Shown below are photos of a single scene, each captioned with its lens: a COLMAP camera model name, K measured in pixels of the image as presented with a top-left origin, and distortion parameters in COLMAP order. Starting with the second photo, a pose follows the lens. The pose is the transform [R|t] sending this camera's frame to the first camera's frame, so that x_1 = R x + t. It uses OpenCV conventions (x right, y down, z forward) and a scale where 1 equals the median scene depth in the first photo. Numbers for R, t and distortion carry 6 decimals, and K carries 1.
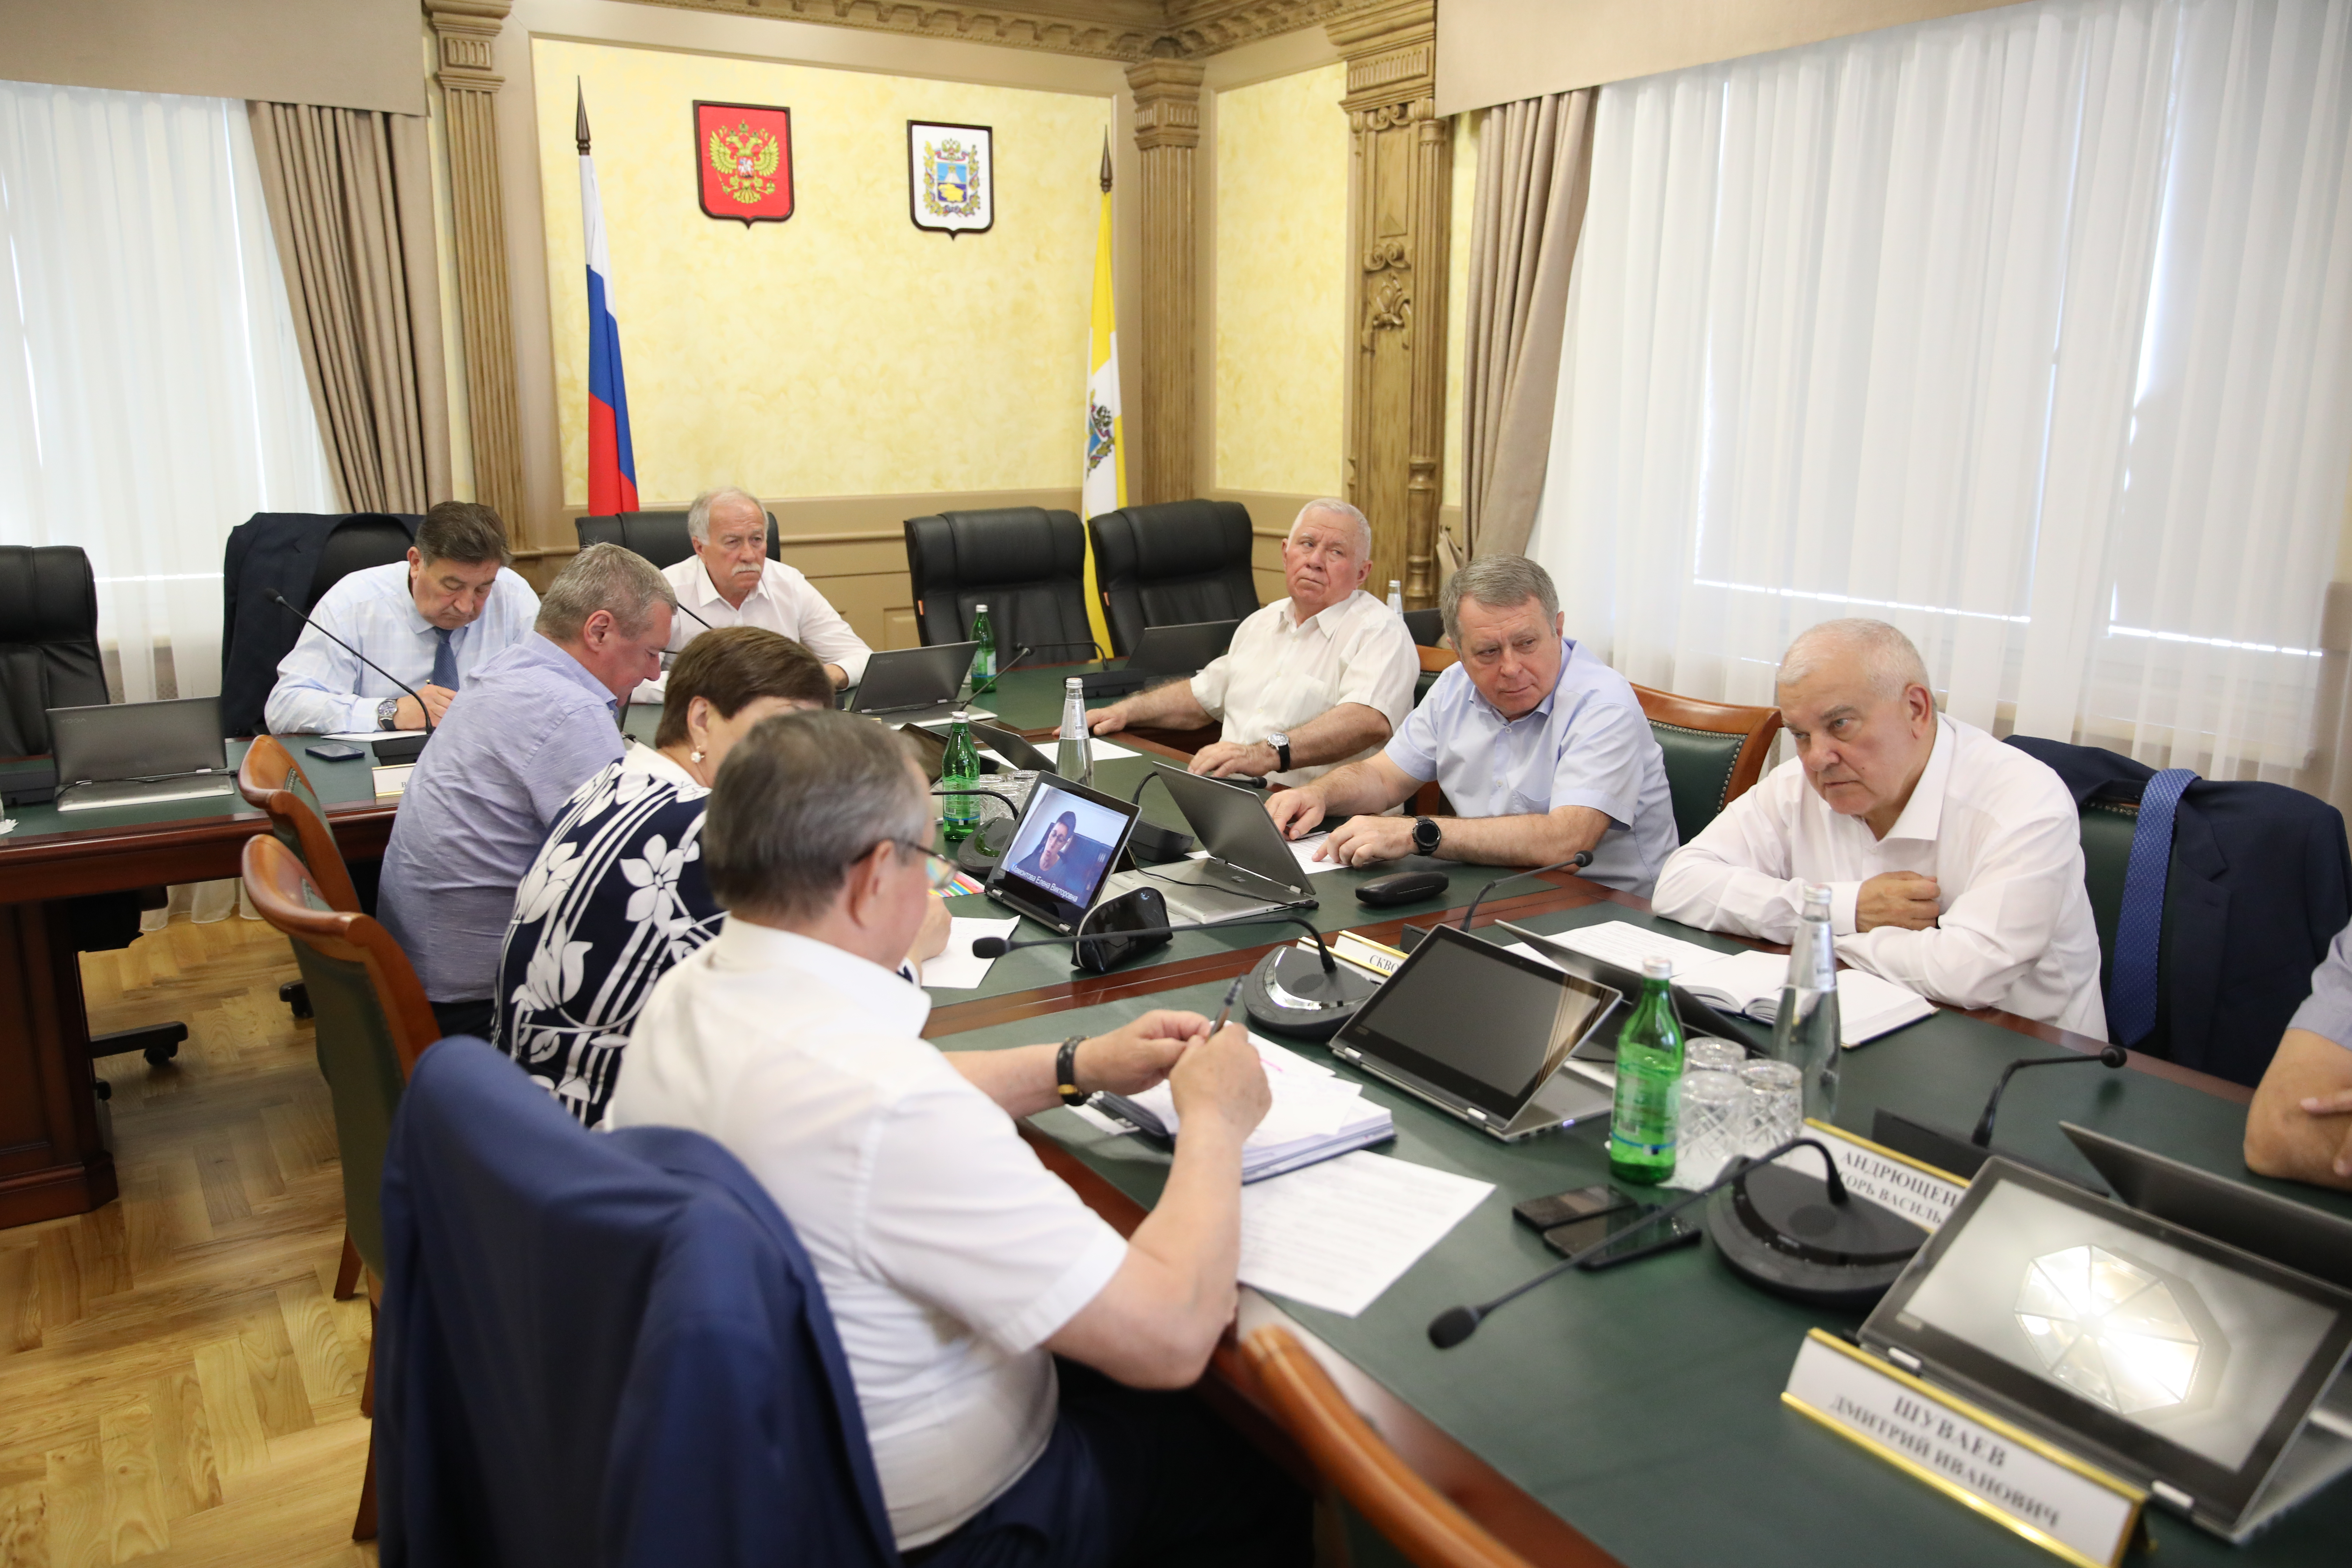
lens RADIAL K [[1767.2, 0, 1176.0], [0, 1767.2, 784.0], [0, 0, 1]] dist [0.003182, 0.000515]
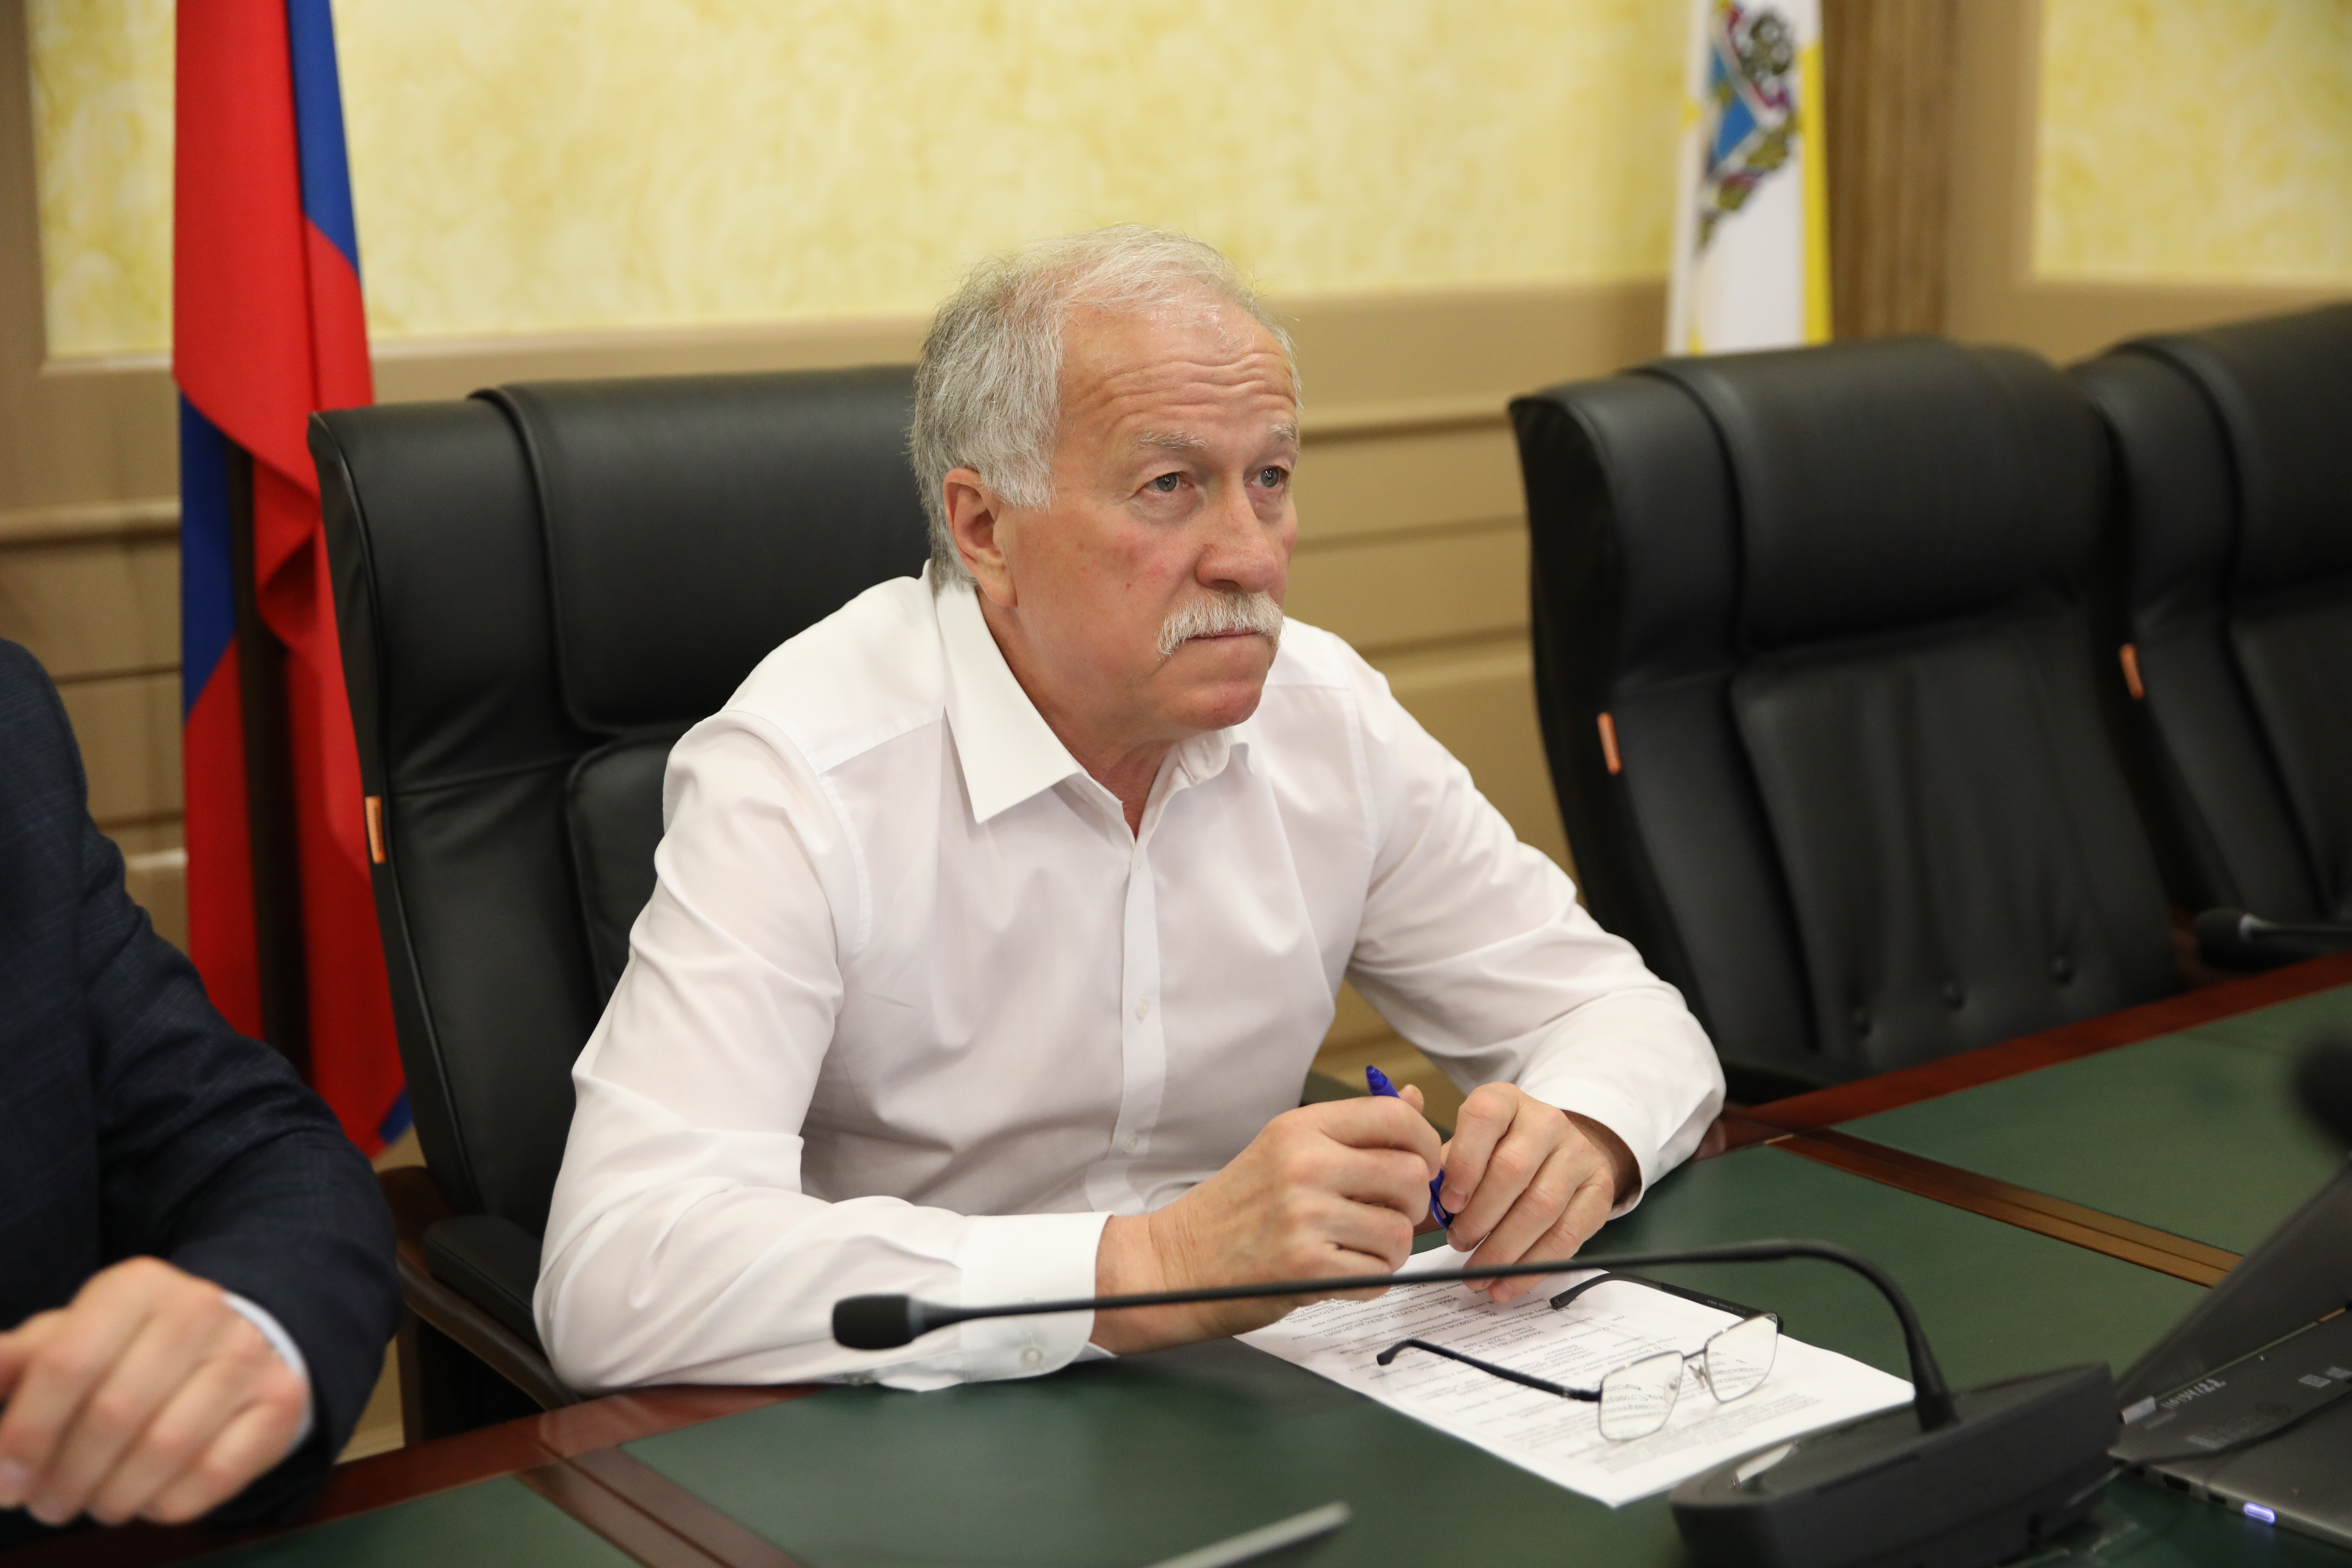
lens RADIAL K [[3757.7, 0, 1176.0], [0, 3757.7, 784.0], [0, 0, 1]] dist [-0.205666, -0.011257]
pose [[0.993094, -0.042194, 0.109469, -0.218115], [0.048308, 0.997382, -0.053813, -0.058126], [-0.106912, 0.058730, 0.992532, 0.417654]]
